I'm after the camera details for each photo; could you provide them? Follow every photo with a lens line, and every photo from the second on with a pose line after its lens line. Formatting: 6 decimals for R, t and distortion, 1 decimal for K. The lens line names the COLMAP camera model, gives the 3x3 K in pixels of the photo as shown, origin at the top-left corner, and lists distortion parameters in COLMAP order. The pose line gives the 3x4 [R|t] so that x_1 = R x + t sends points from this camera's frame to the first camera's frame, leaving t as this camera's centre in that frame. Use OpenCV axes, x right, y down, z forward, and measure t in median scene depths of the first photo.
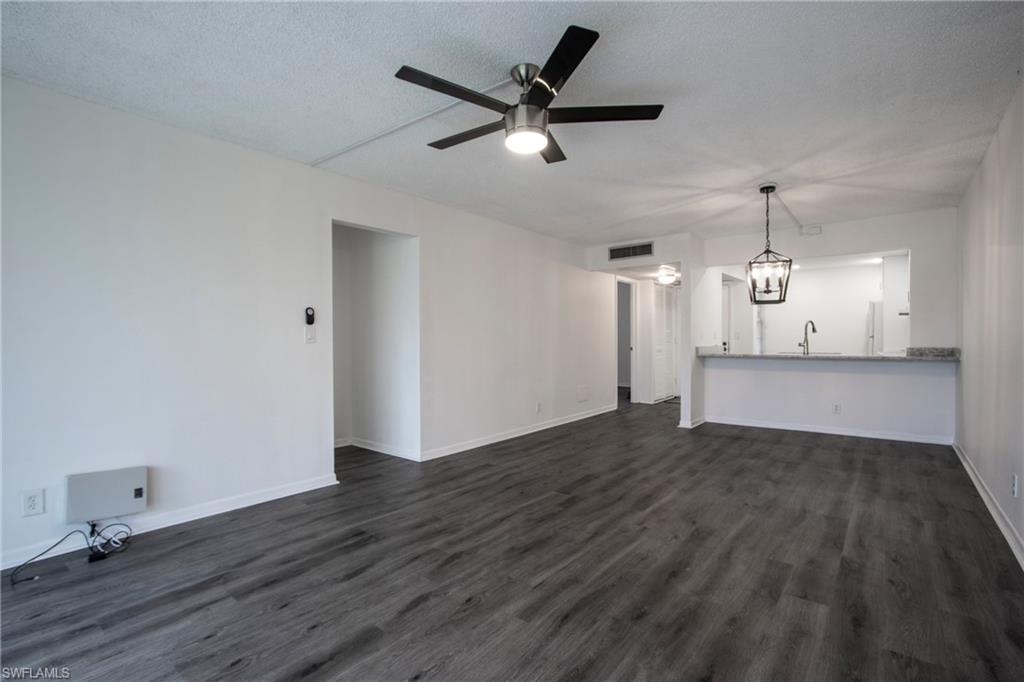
lens RADIAL K [[475.9, 0, 507.1], [0, 475.9, 340.6], [0, 0, 1]] dist [-0.012687, 0.000476]
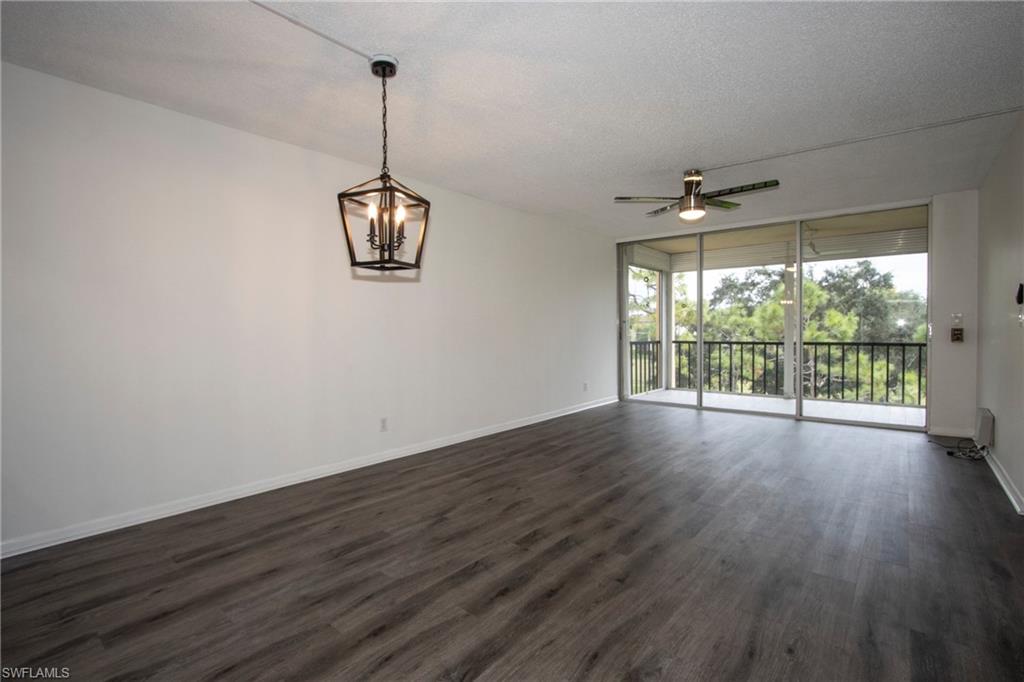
lens RADIAL K [[475.9, 0, 510.7], [0, 475.9, 339.6], [0, 0, 1]] dist [-0.012687, 0.000476]
pose [[-0.999827, 0.011384, 0.014707, 0.554551], [0.011752, 0.999613, 0.025200, -0.006038], [-0.014415, 0.025369, -0.999574, 2.230680]]
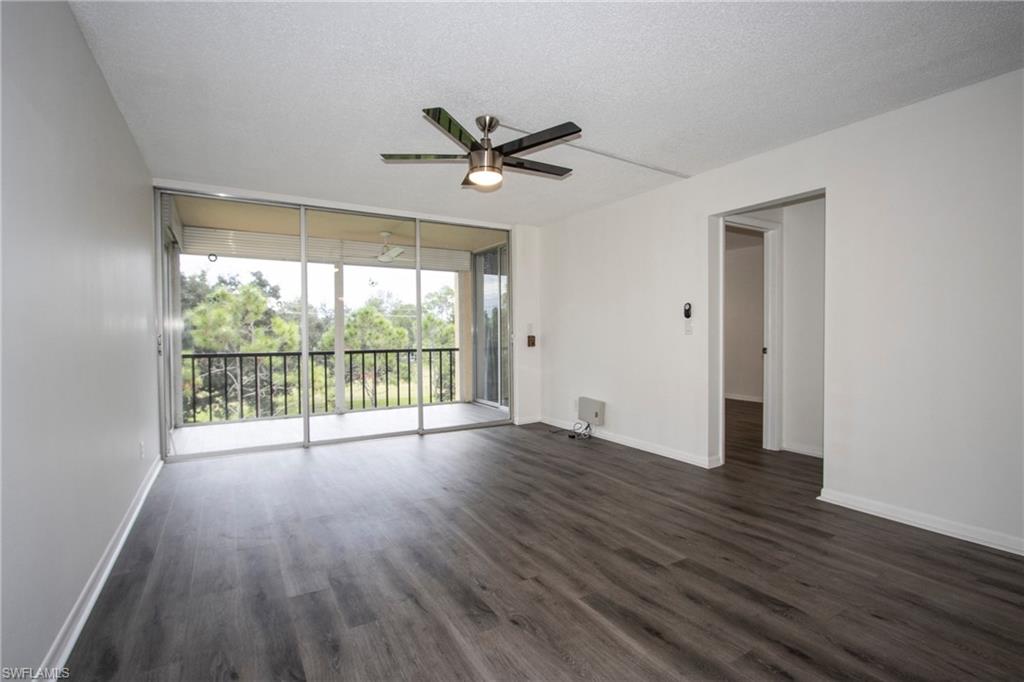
lens RADIAL K [[475.9, 0, 506.8], [0, 475.9, 349.2], [0, 0, 1]] dist [-0.012687, 0.000476]
pose [[-0.348683, 0.038794, -0.936438, 0.976343], [0.005105, 0.999207, 0.039494, -0.006849], [0.937227, 0.008990, -0.348604, 1.204309]]
